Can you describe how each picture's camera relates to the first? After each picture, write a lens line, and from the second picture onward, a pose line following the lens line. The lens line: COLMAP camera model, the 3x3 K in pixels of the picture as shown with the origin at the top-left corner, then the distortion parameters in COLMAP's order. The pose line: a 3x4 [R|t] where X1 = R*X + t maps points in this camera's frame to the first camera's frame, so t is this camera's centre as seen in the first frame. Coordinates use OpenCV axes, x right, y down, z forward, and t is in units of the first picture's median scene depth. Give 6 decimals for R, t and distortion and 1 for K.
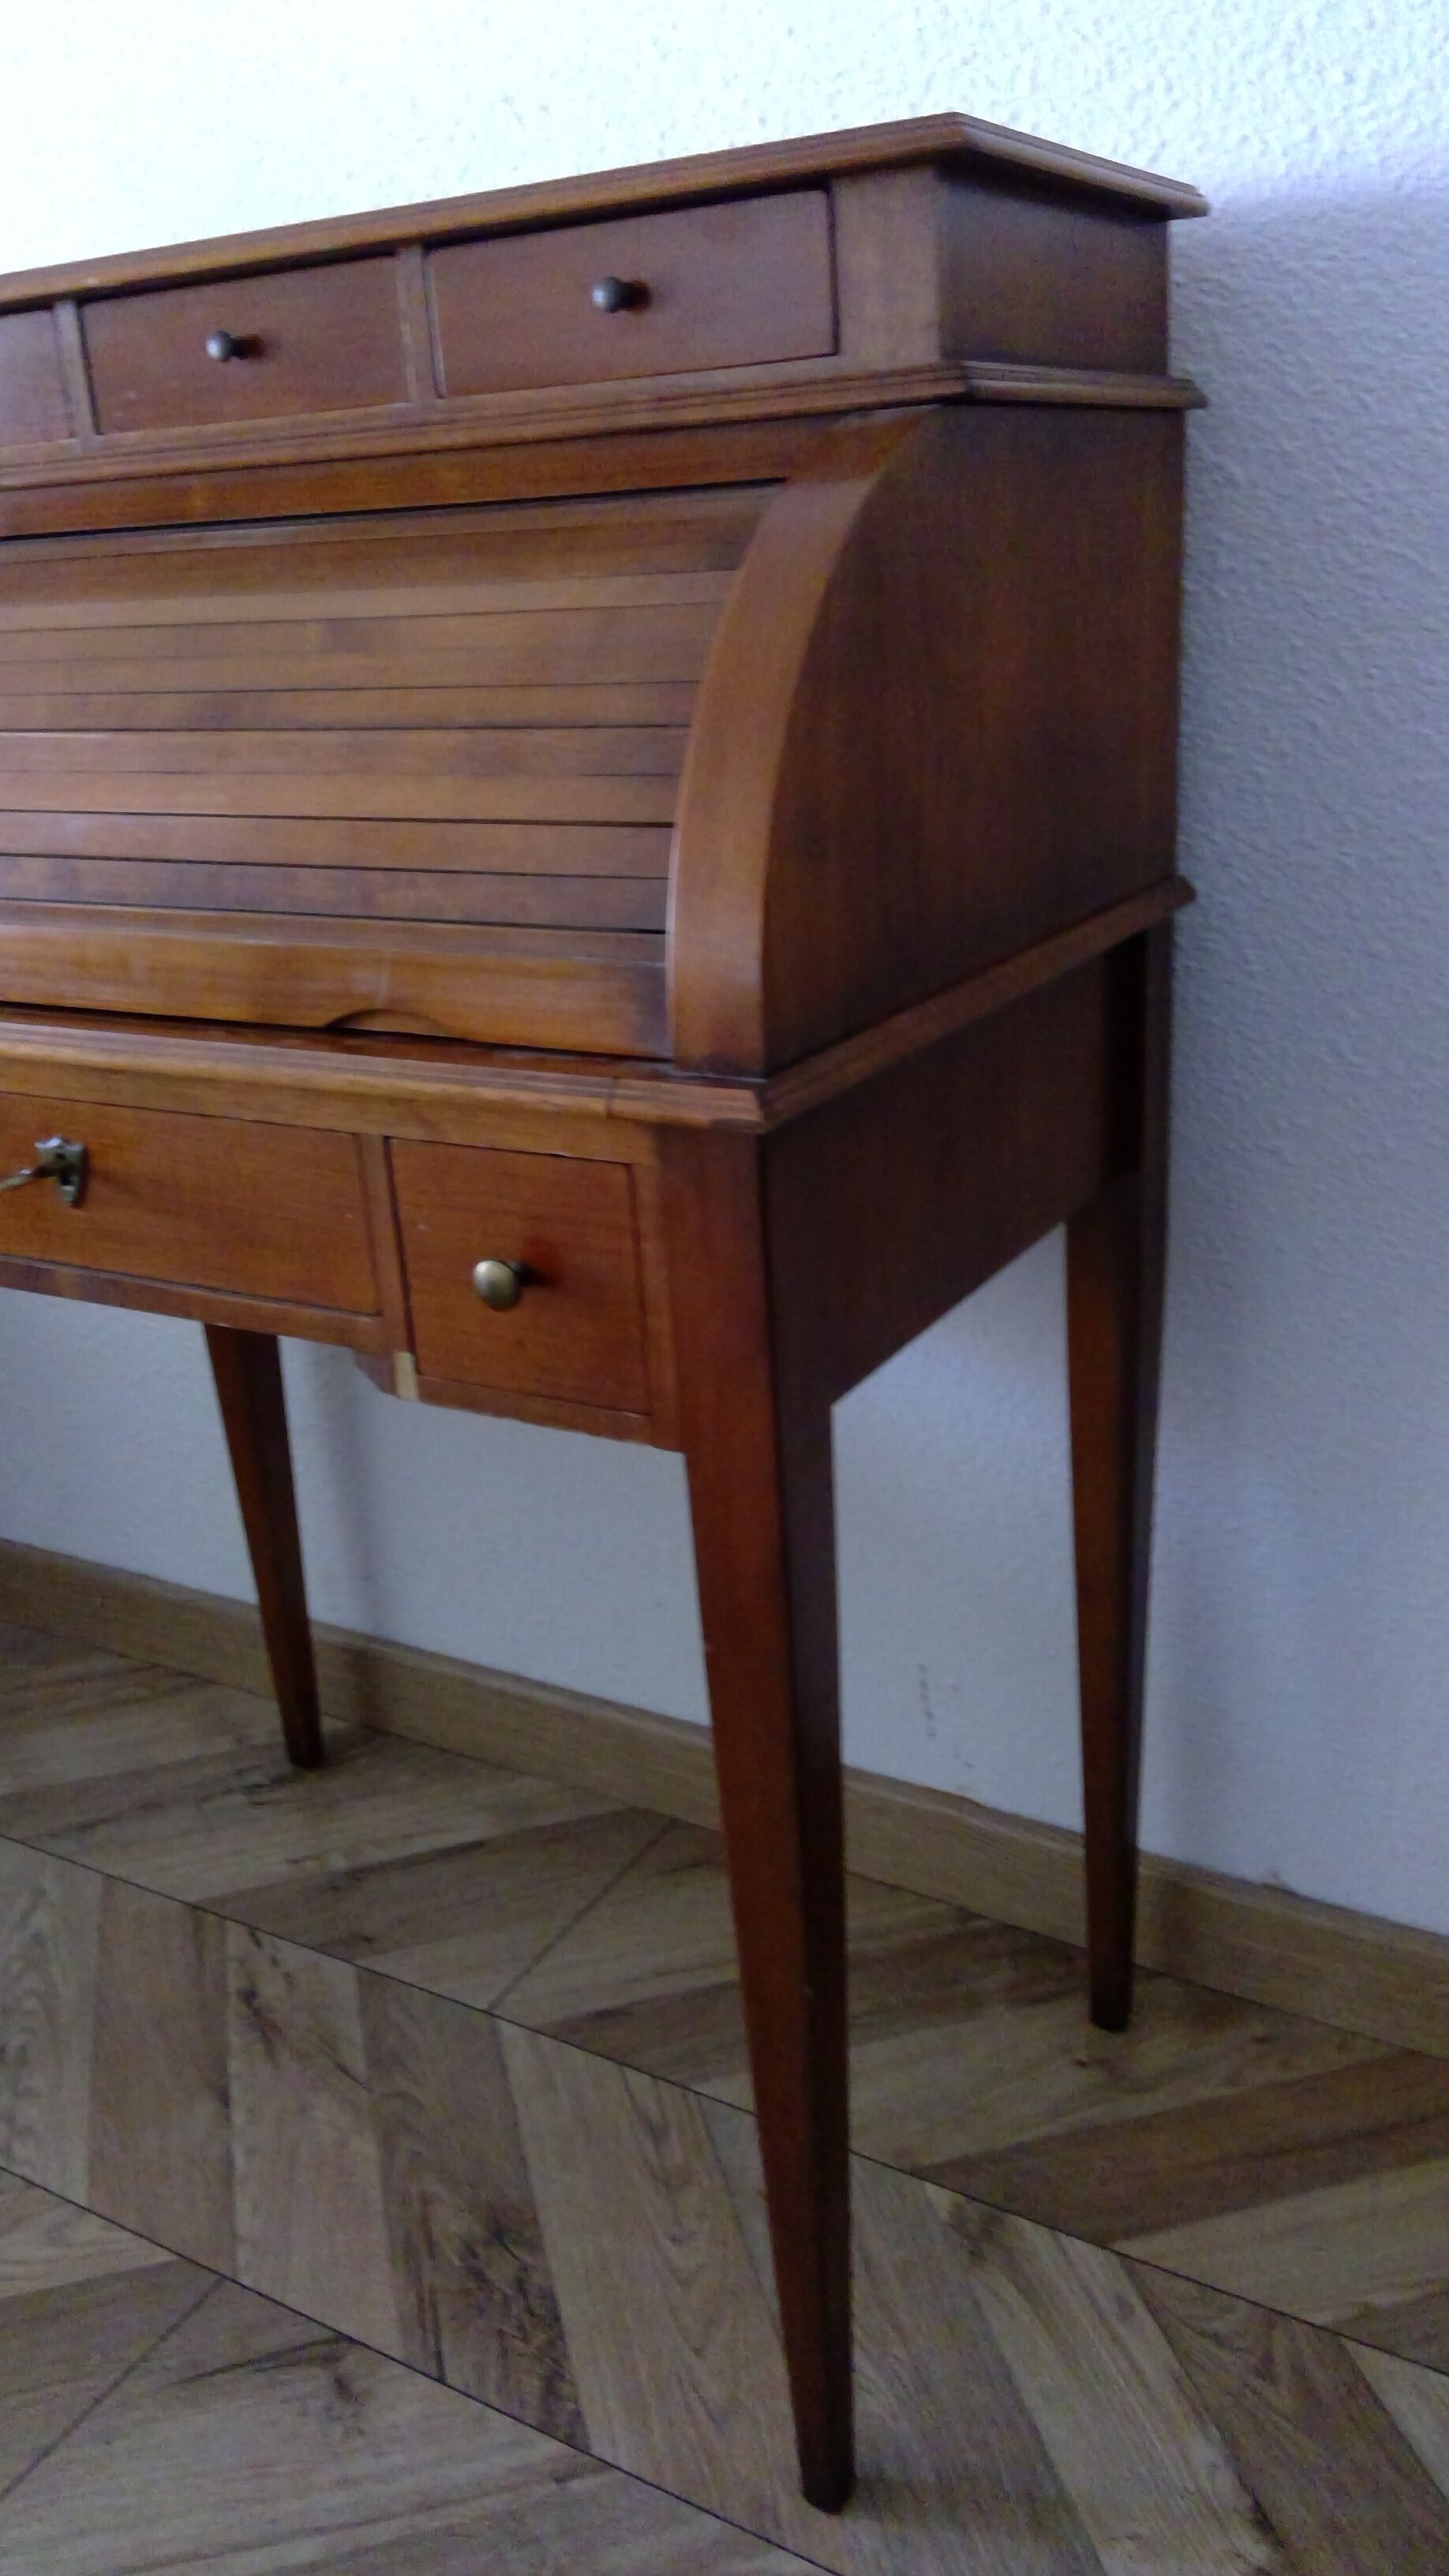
lens RADIAL K [[2072.8, 0, 721.1], [0, 2072.8, 1266.4], [0, 0, 1]] dist [0.114395, -0.201513]
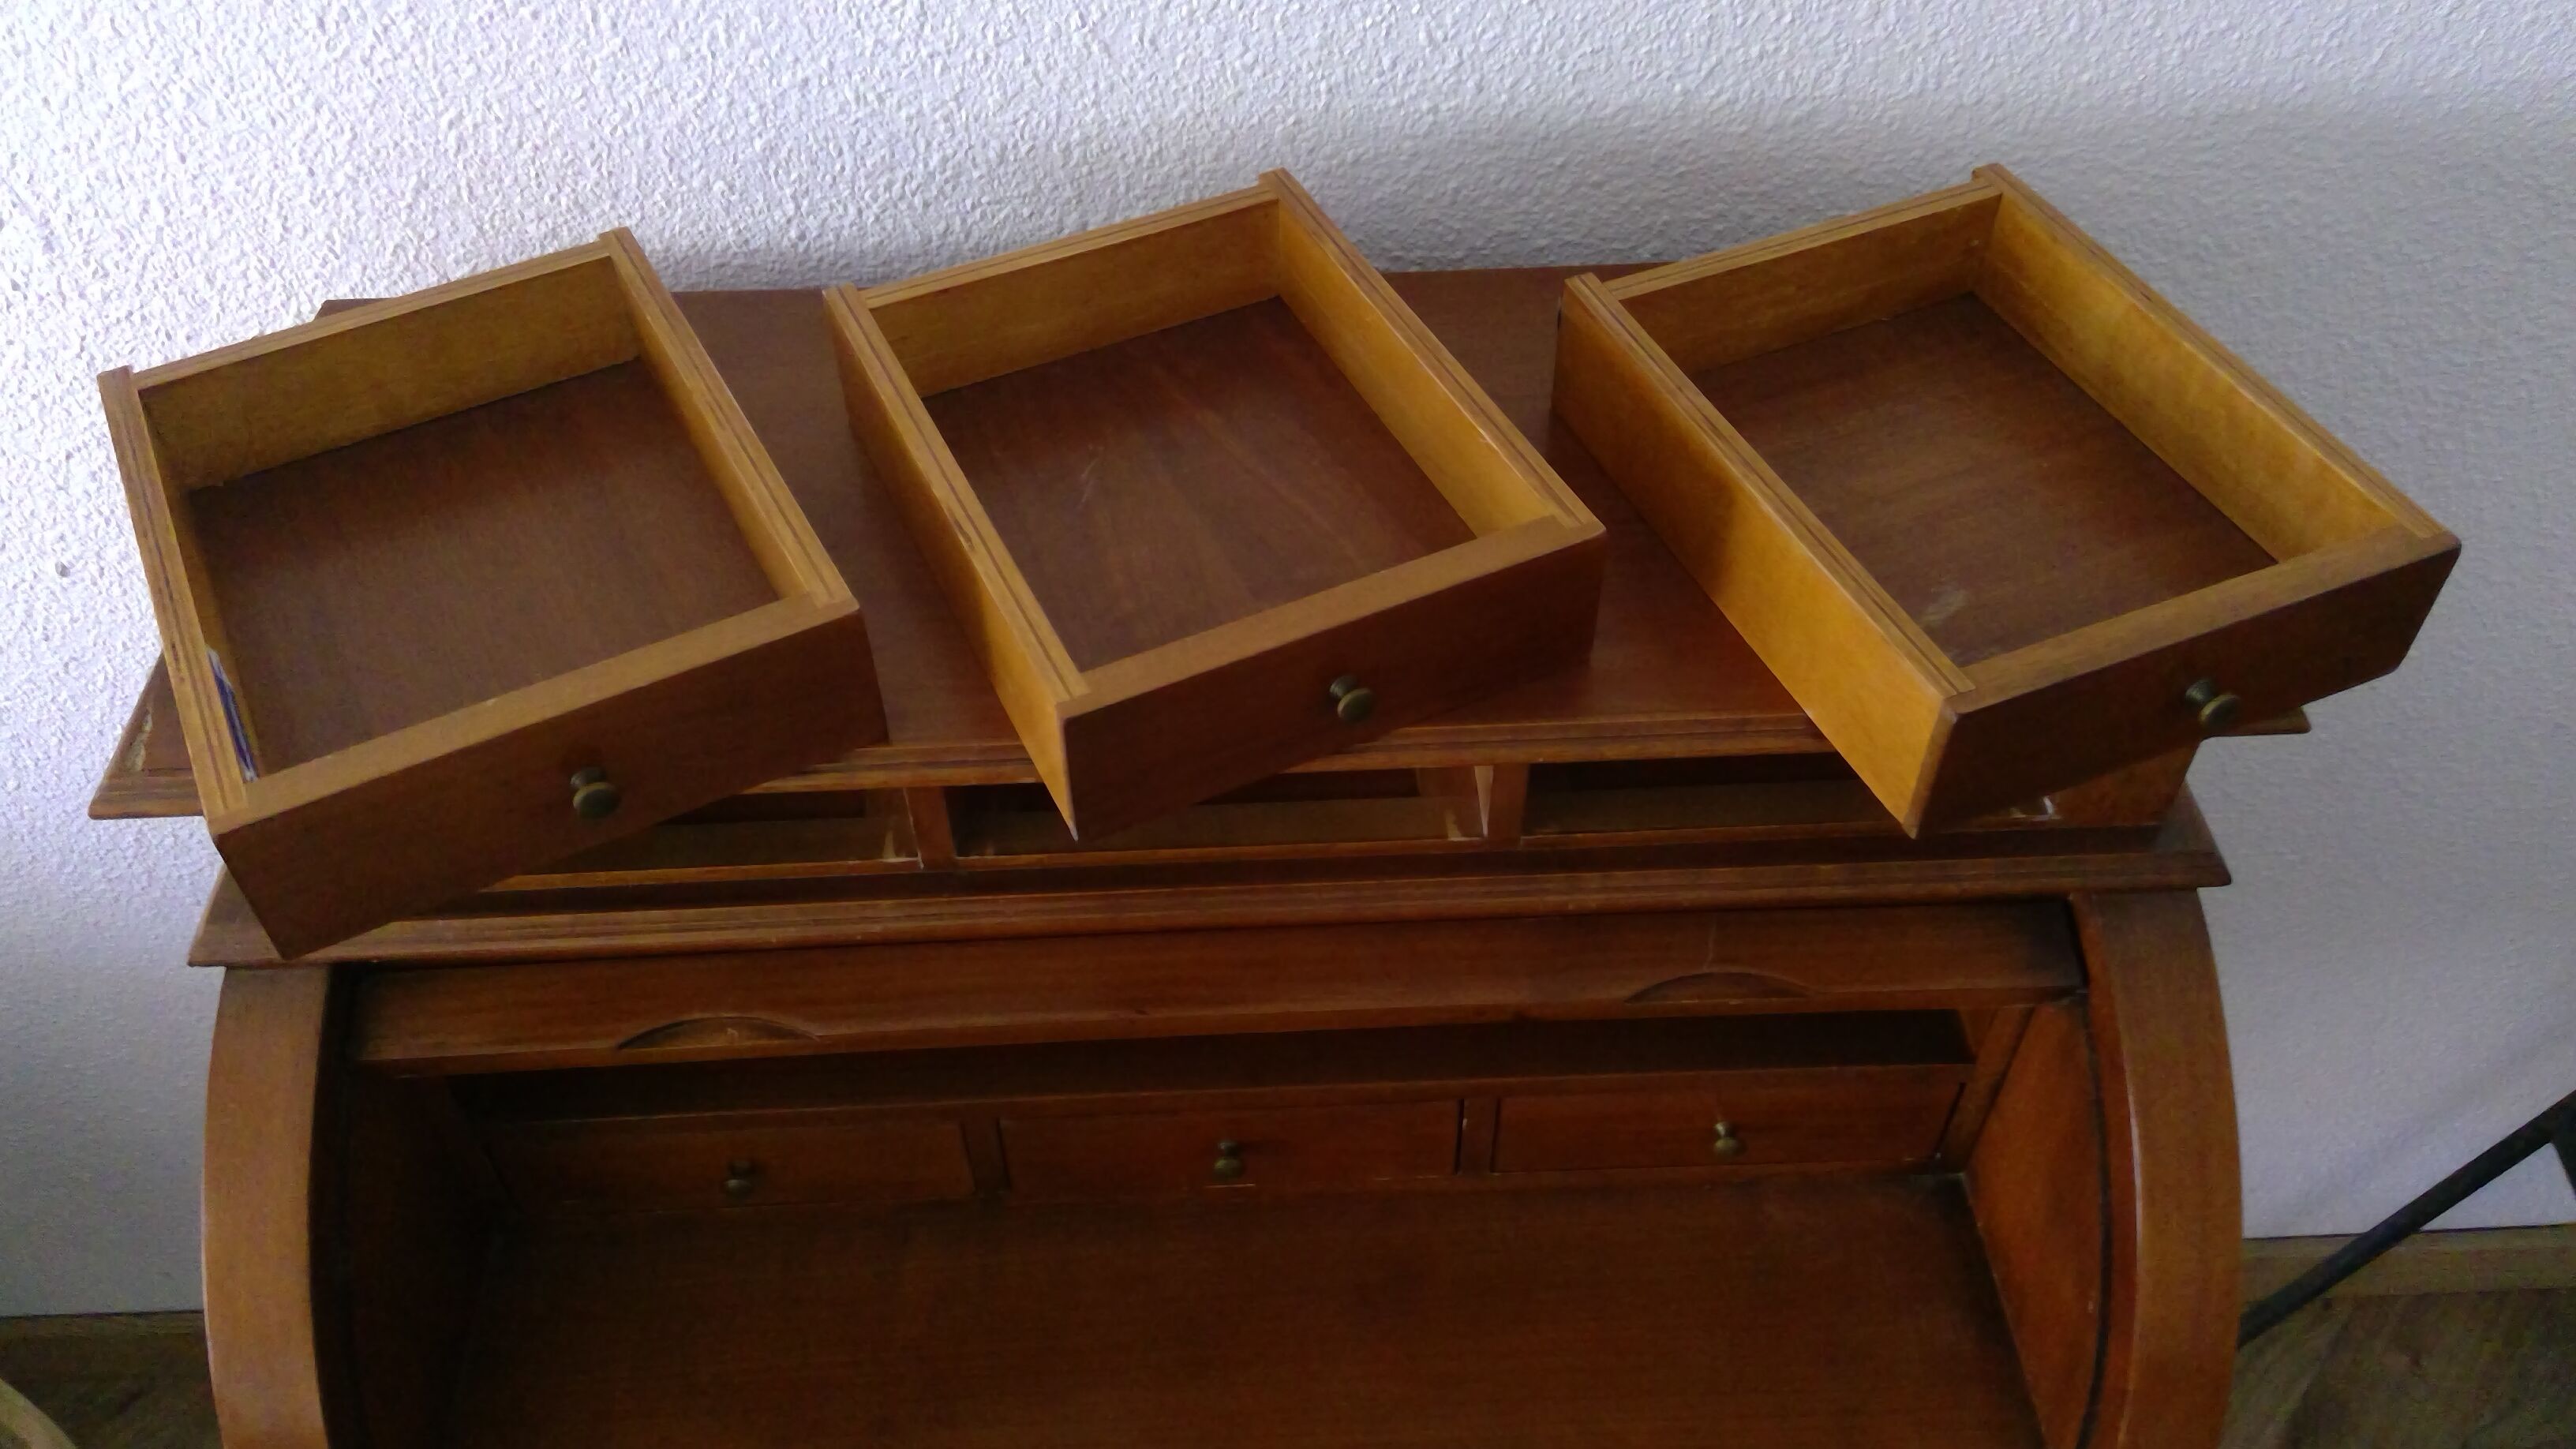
lens RADIAL K [[2072.8, 0, 1288.5], [0, 2072.8, 697.2], [0, 0, 1]] dist [0.114395, -0.201513]
pose [[0.836504, -0.353771, 0.418459, -0.426920], [0.137315, 0.874633, 0.464932, -0.678851], [-0.530477, -0.331456, 0.780212, 0.326684]]
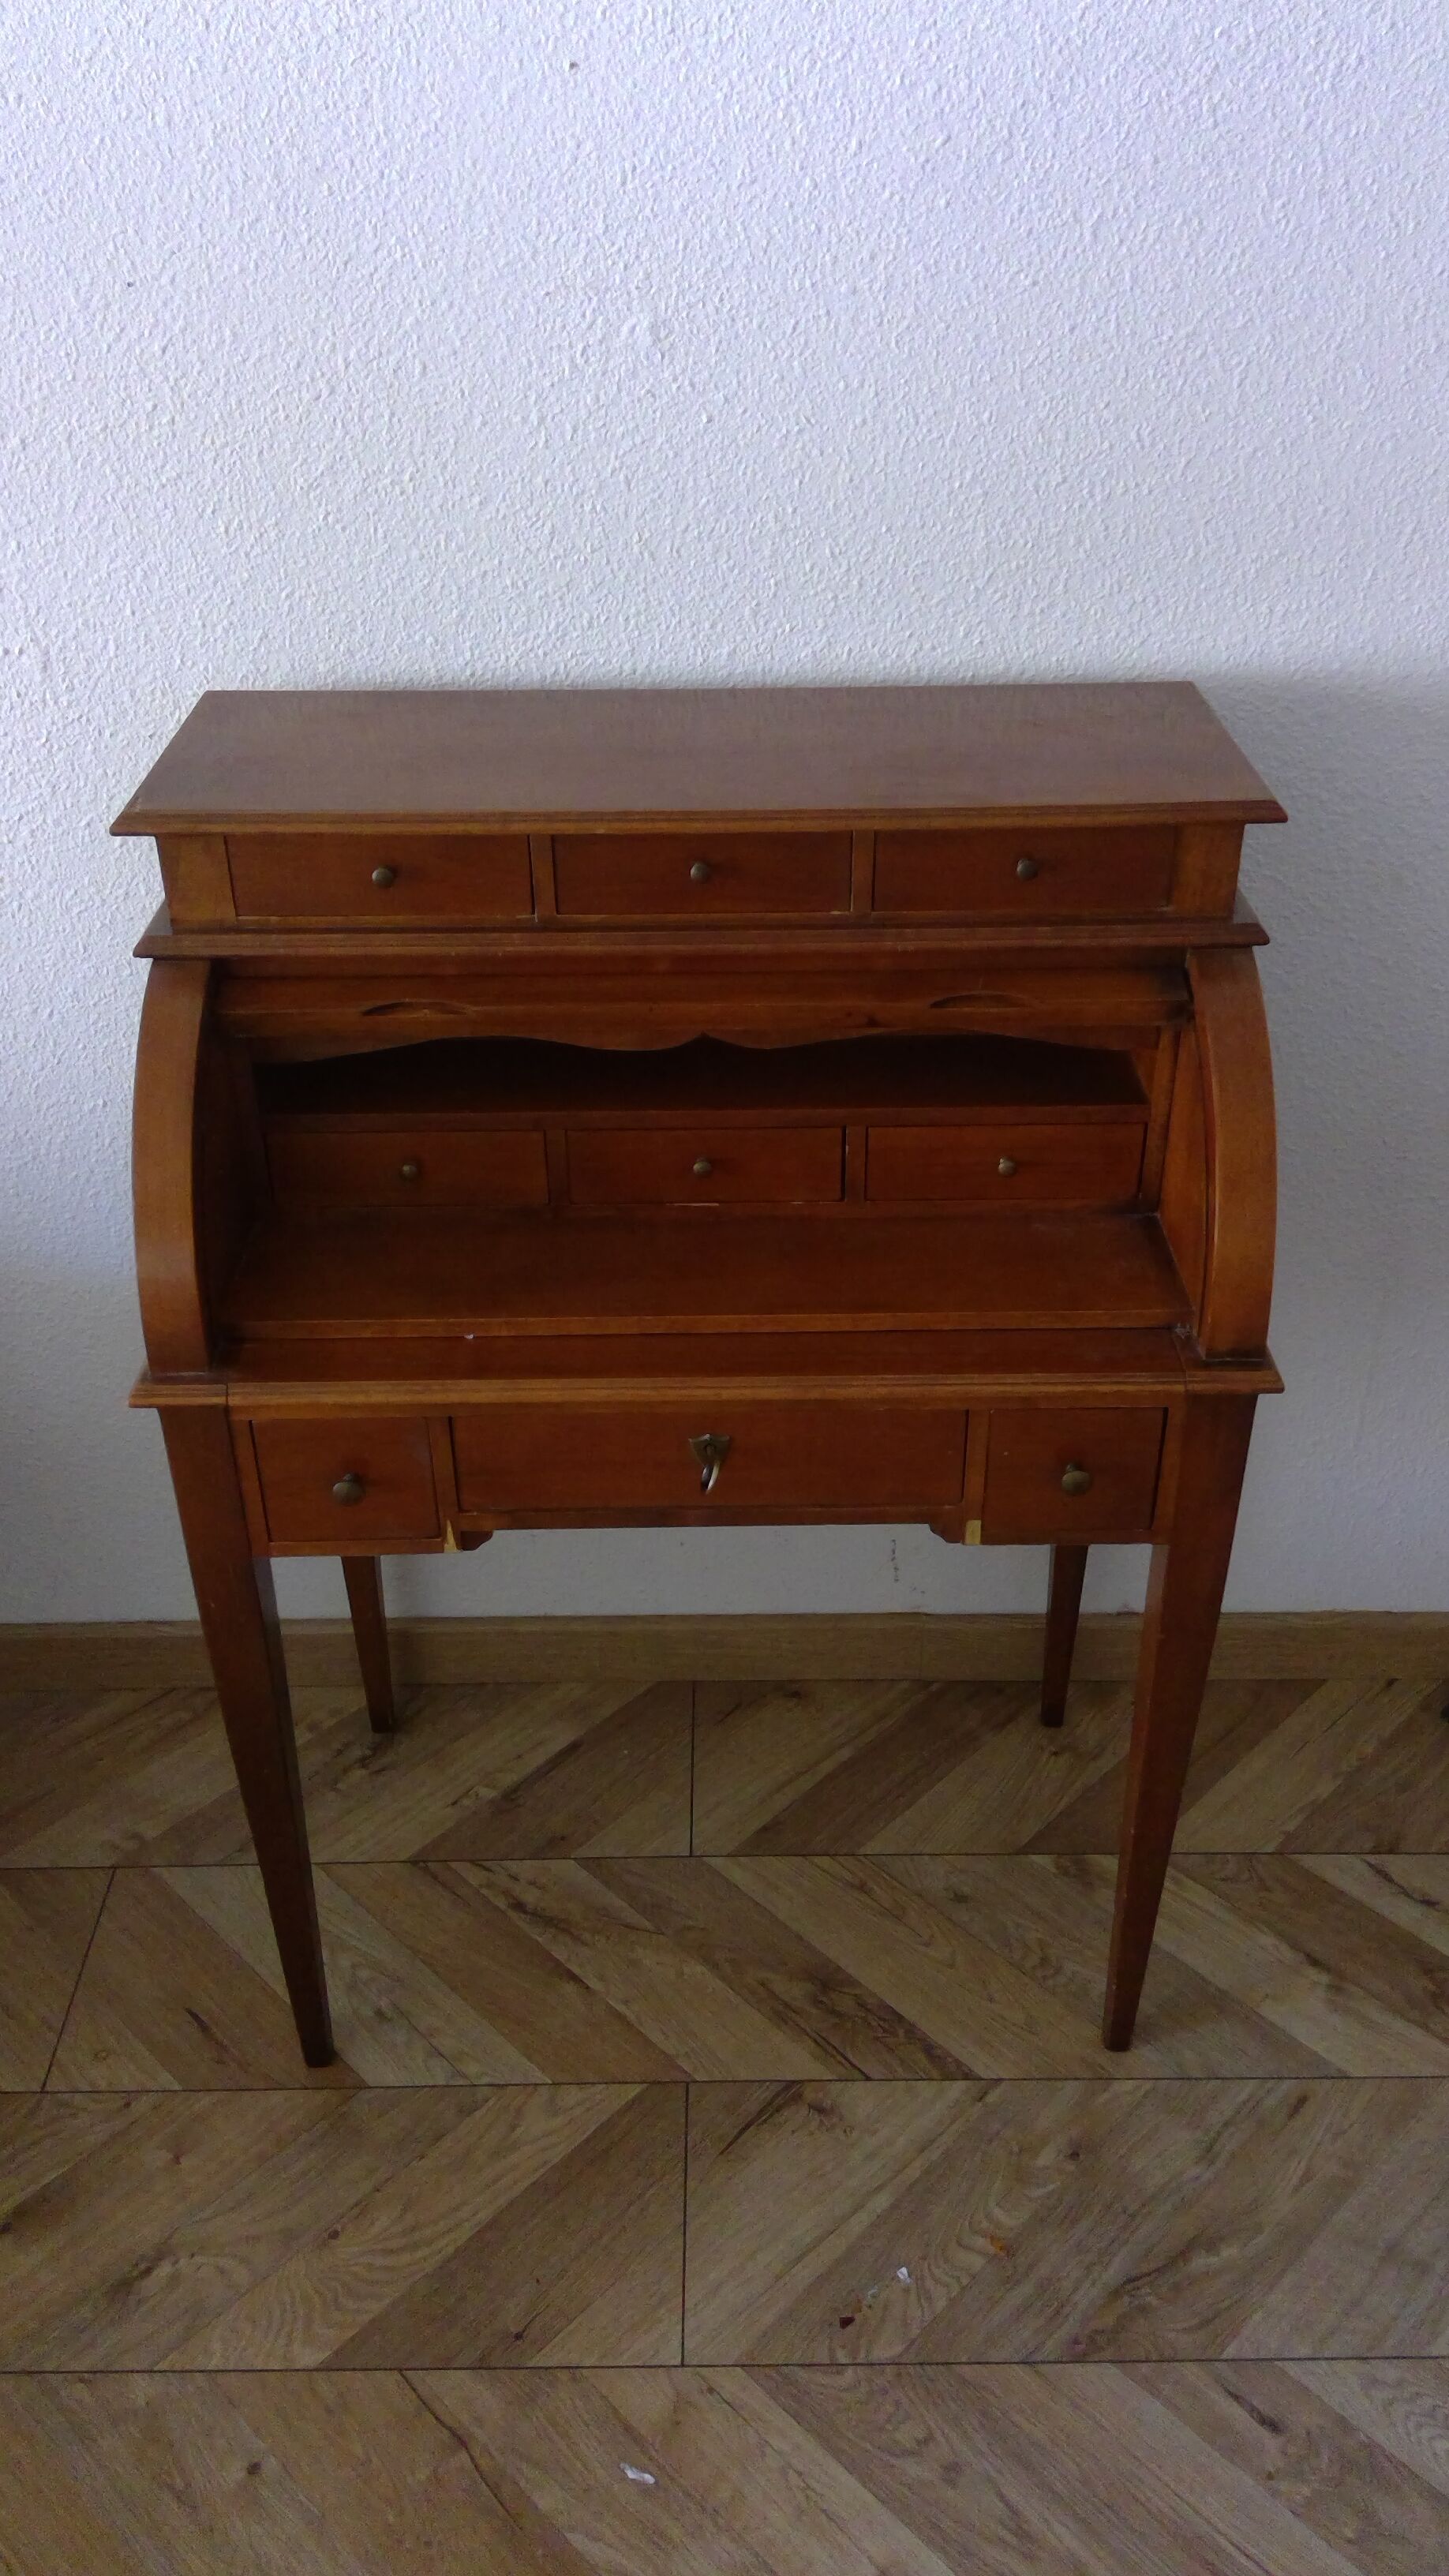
lens RADIAL K [[2072.8, 0, 744.9], [0, 2072.8, 1273.8], [0, 0, 1]] dist [0.114395, -0.201513]
pose [[0.851146, -0.225068, 0.474230, -0.771202], [0.127255, 0.964939, 0.229561, -0.405723], [-0.509270, -0.135042, 0.849946, -0.205458]]
